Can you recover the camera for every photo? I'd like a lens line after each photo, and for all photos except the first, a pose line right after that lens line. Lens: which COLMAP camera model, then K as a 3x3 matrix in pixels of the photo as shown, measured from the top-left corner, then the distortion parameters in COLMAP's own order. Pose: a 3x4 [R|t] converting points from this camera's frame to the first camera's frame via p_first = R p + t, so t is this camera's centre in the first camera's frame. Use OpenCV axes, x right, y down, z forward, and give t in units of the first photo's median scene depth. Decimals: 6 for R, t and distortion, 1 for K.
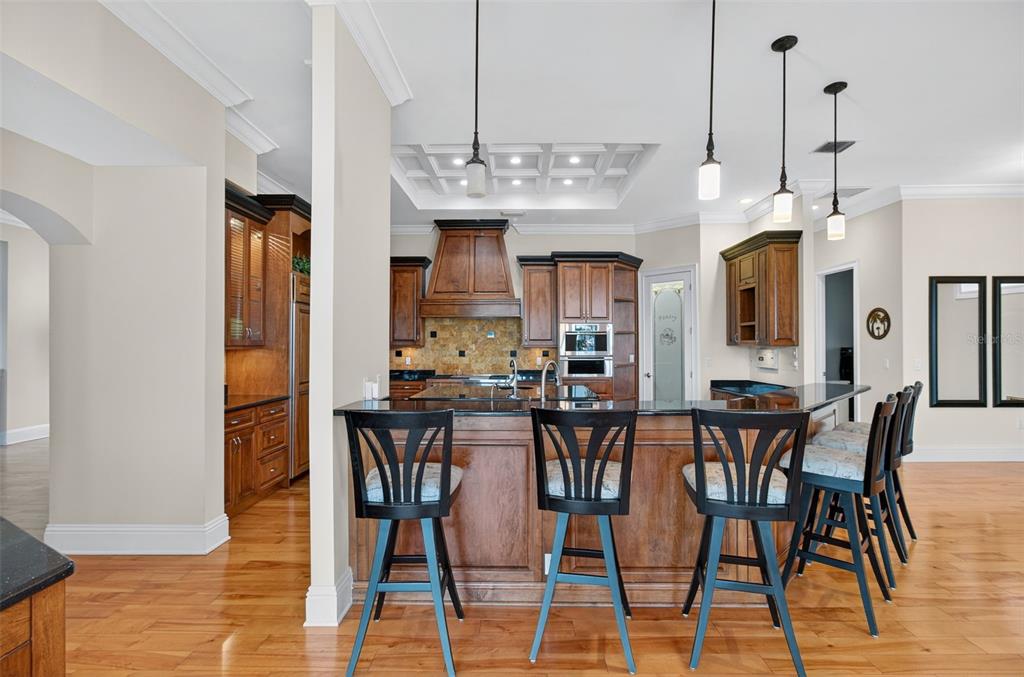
lens RADIAL K [[484.5, 0, 514.6], [0, 484.5, 343.0], [0, 0, 1]] dist [-0.021014, 0.003168]
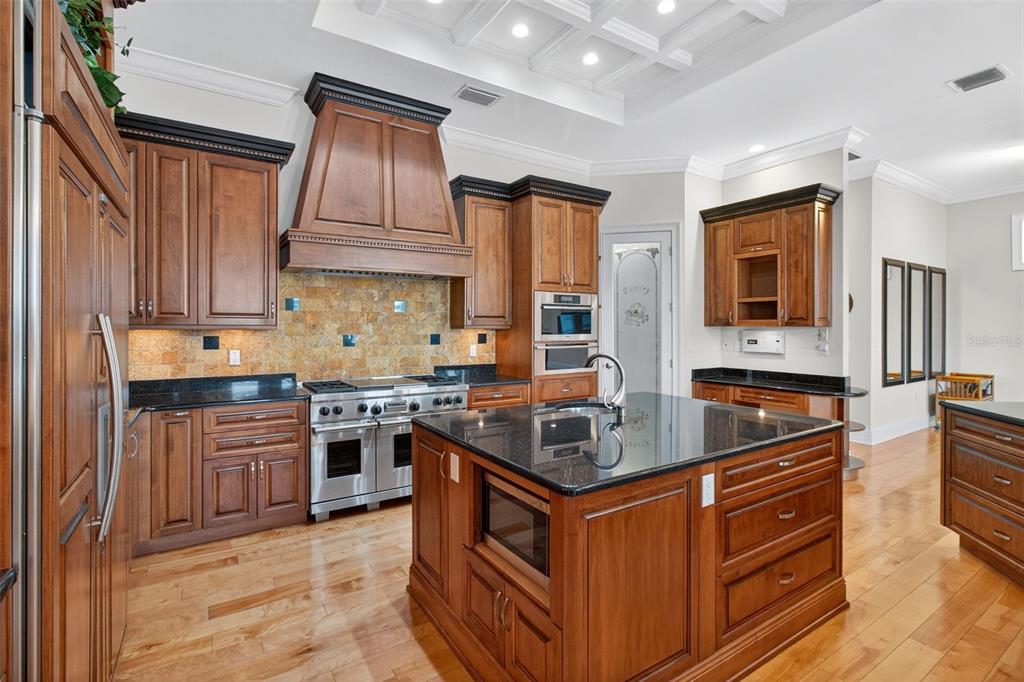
lens RADIAL K [[474.4, 0, 503.8], [0, 474.4, 326.6], [0, 0, 1]] dist [-0.000752, 0.000129]
pose [[0.830973, -0.000941, 0.556312, -0.273535], [-0.004019, 0.999962, 0.007694, 0.001406], [-0.556298, -0.008629, 0.830938, 0.482786]]
